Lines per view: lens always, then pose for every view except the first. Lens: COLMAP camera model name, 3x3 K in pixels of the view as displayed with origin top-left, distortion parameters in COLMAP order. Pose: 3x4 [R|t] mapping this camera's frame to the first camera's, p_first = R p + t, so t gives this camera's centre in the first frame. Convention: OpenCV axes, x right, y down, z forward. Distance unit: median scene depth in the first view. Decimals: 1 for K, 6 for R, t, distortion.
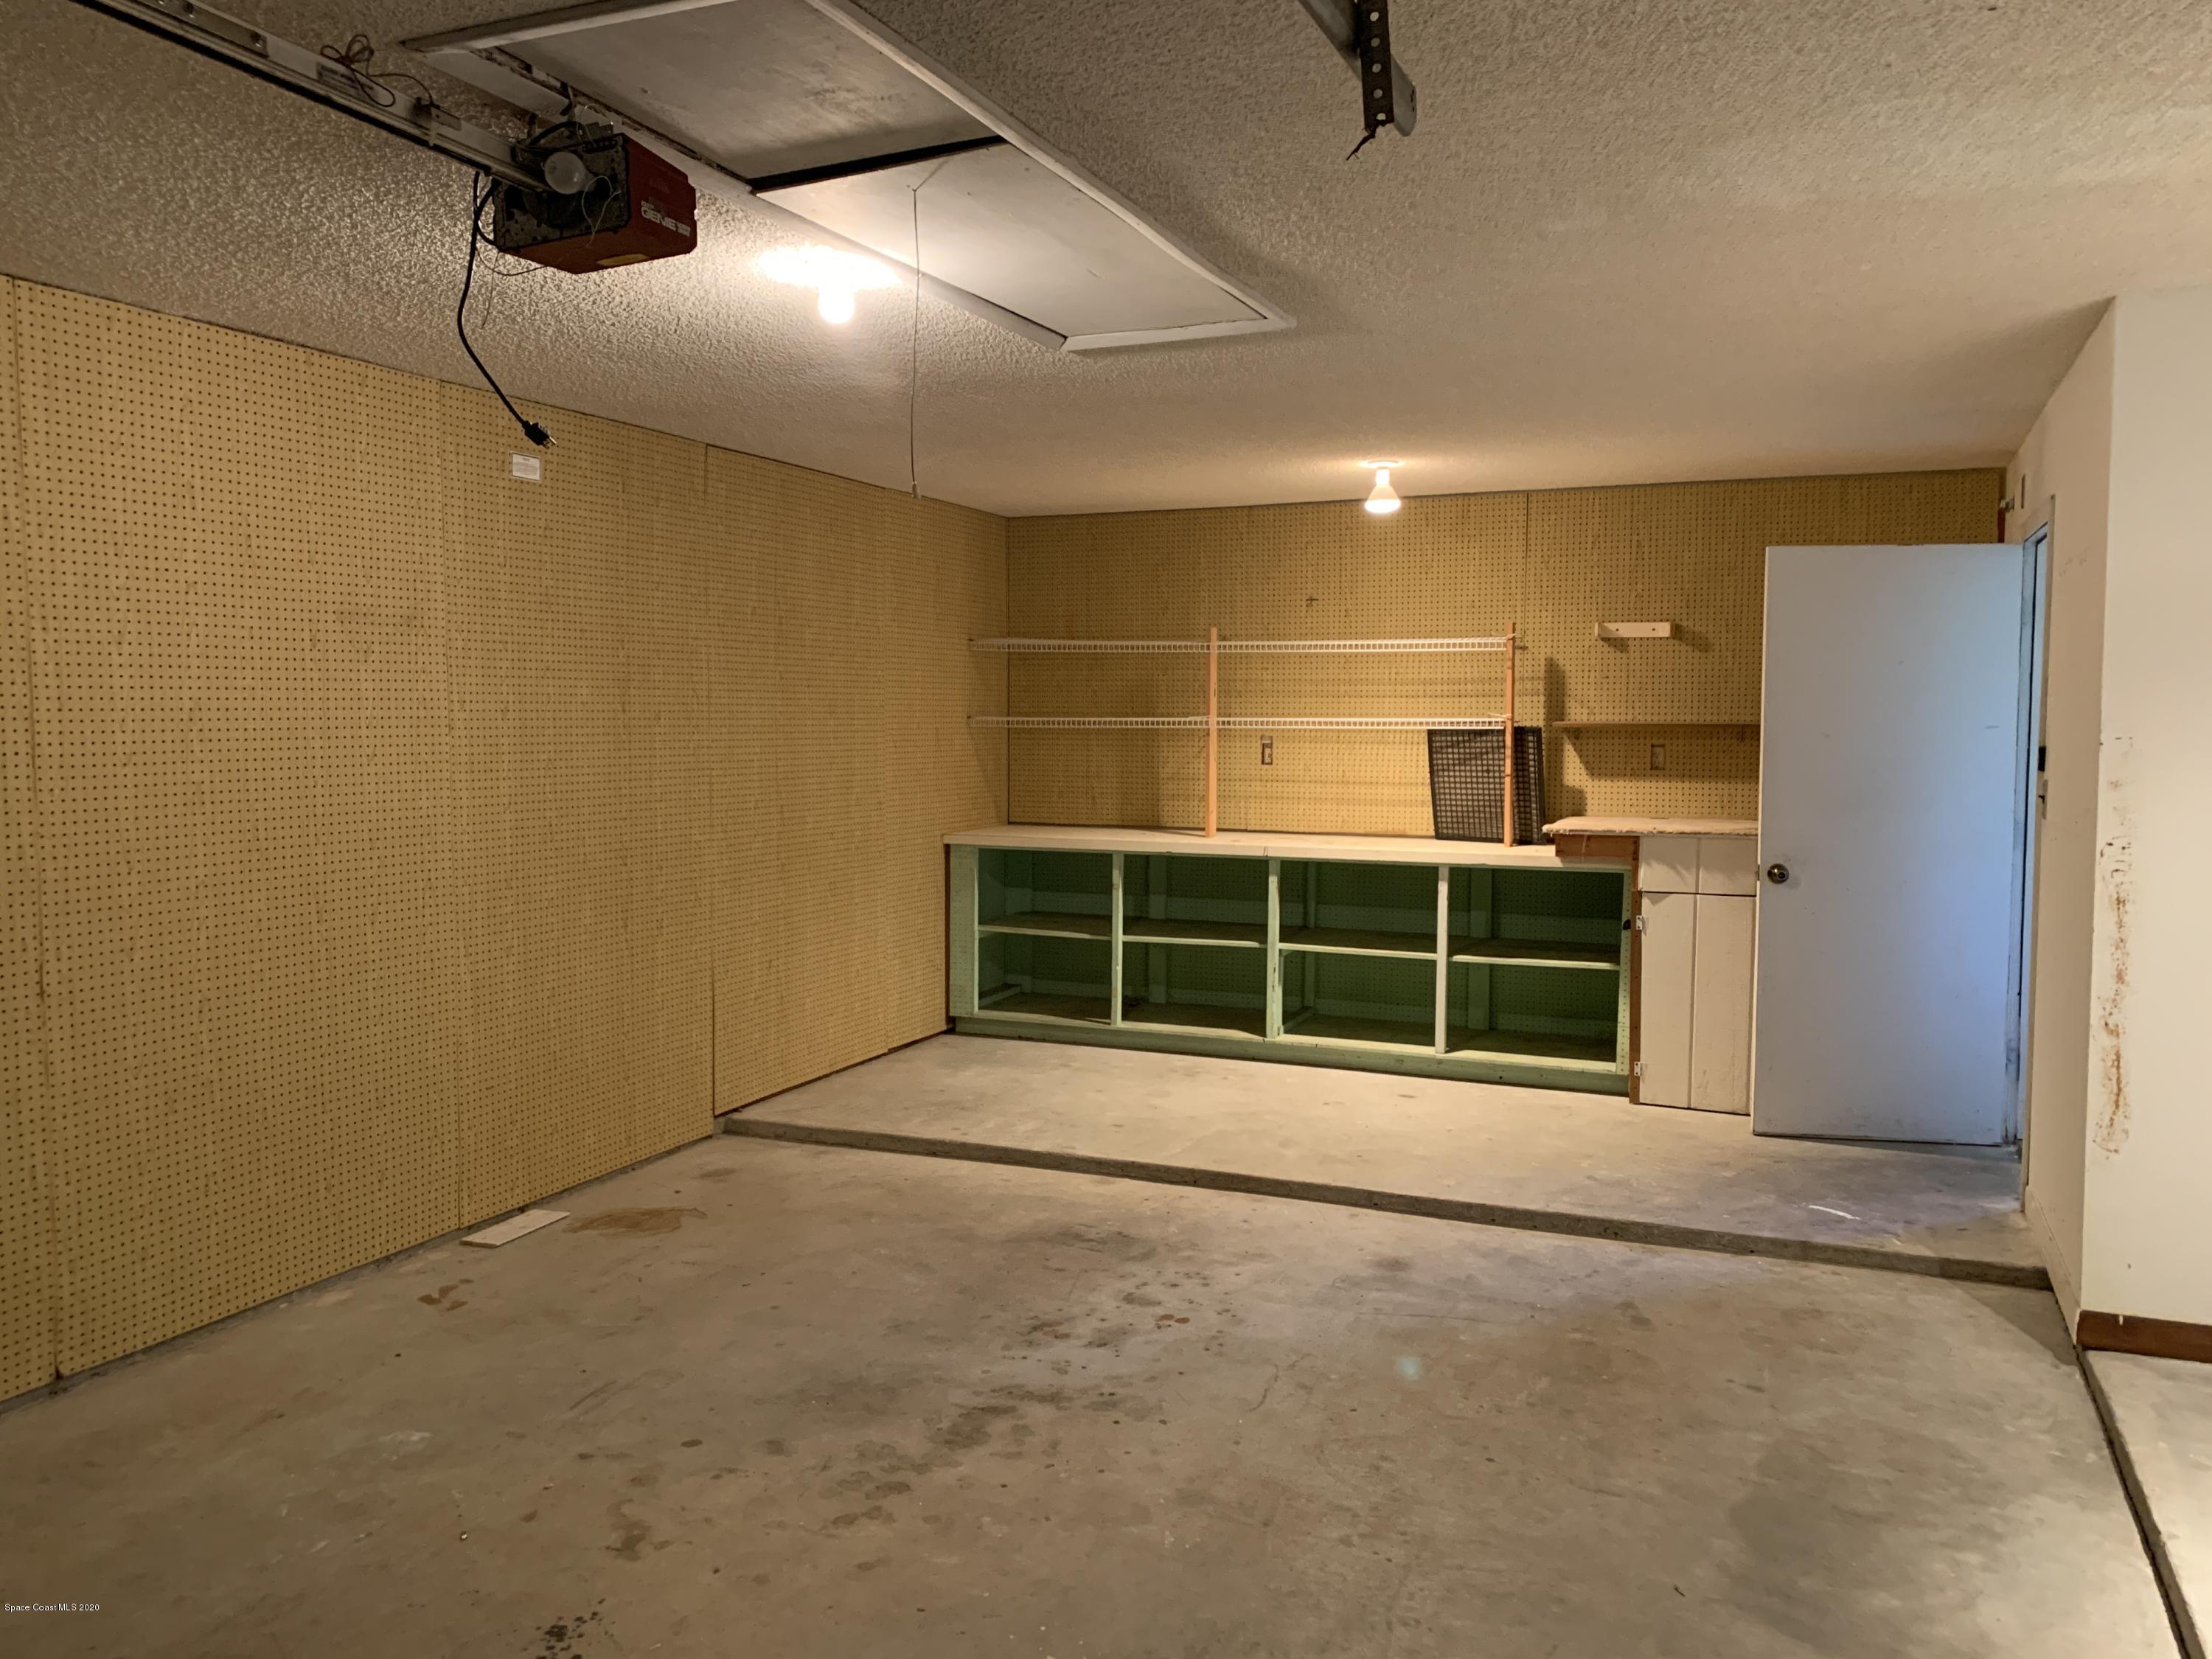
lens RADIAL K [[1688.3, 0, 1094.3], [0, 1688.3, 839.6], [0, 0, 1]] dist [0.053951, -0.088742]
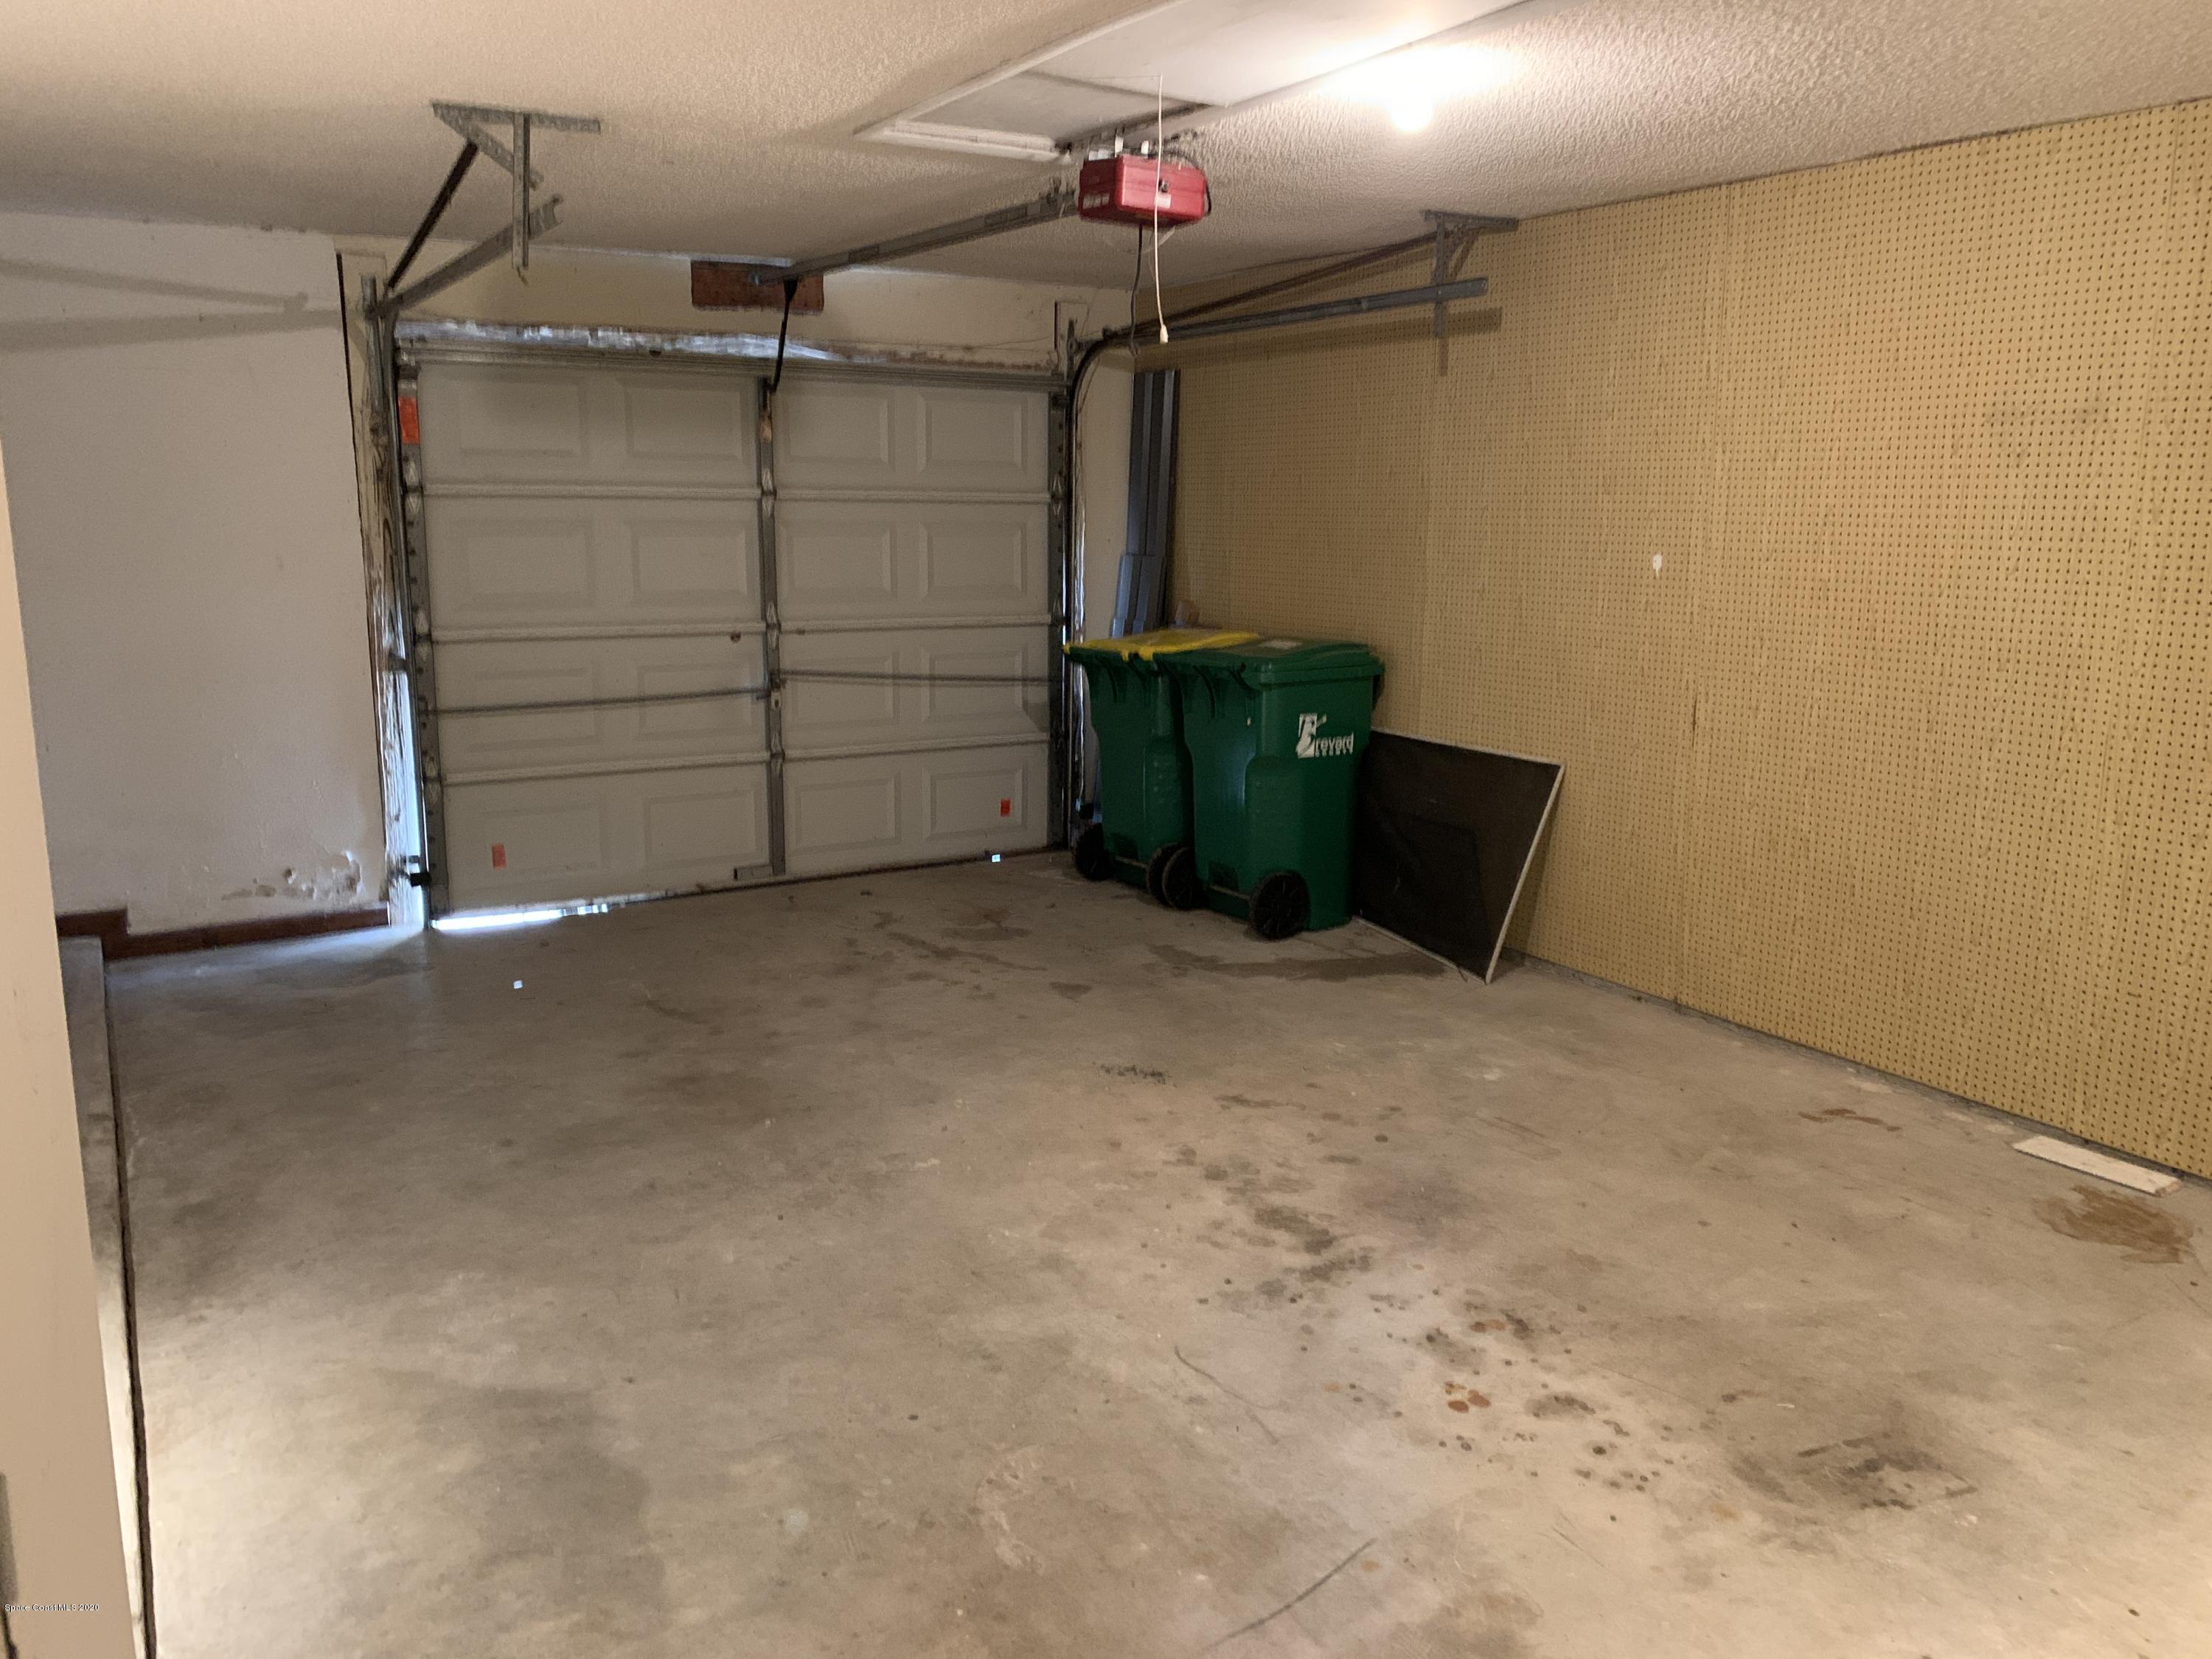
lens RADIAL K [[1700.4, 0, 1102.3], [0, 1700.4, 815.5], [0, 0, 1]] dist [0.017972, -0.013703]
pose [[-0.591107, 0.153966, -0.791762, 0.688713], [-0.063517, 0.969679, 0.235984, -0.118805], [0.804088, 0.189782, -0.563405, 1.274571]]
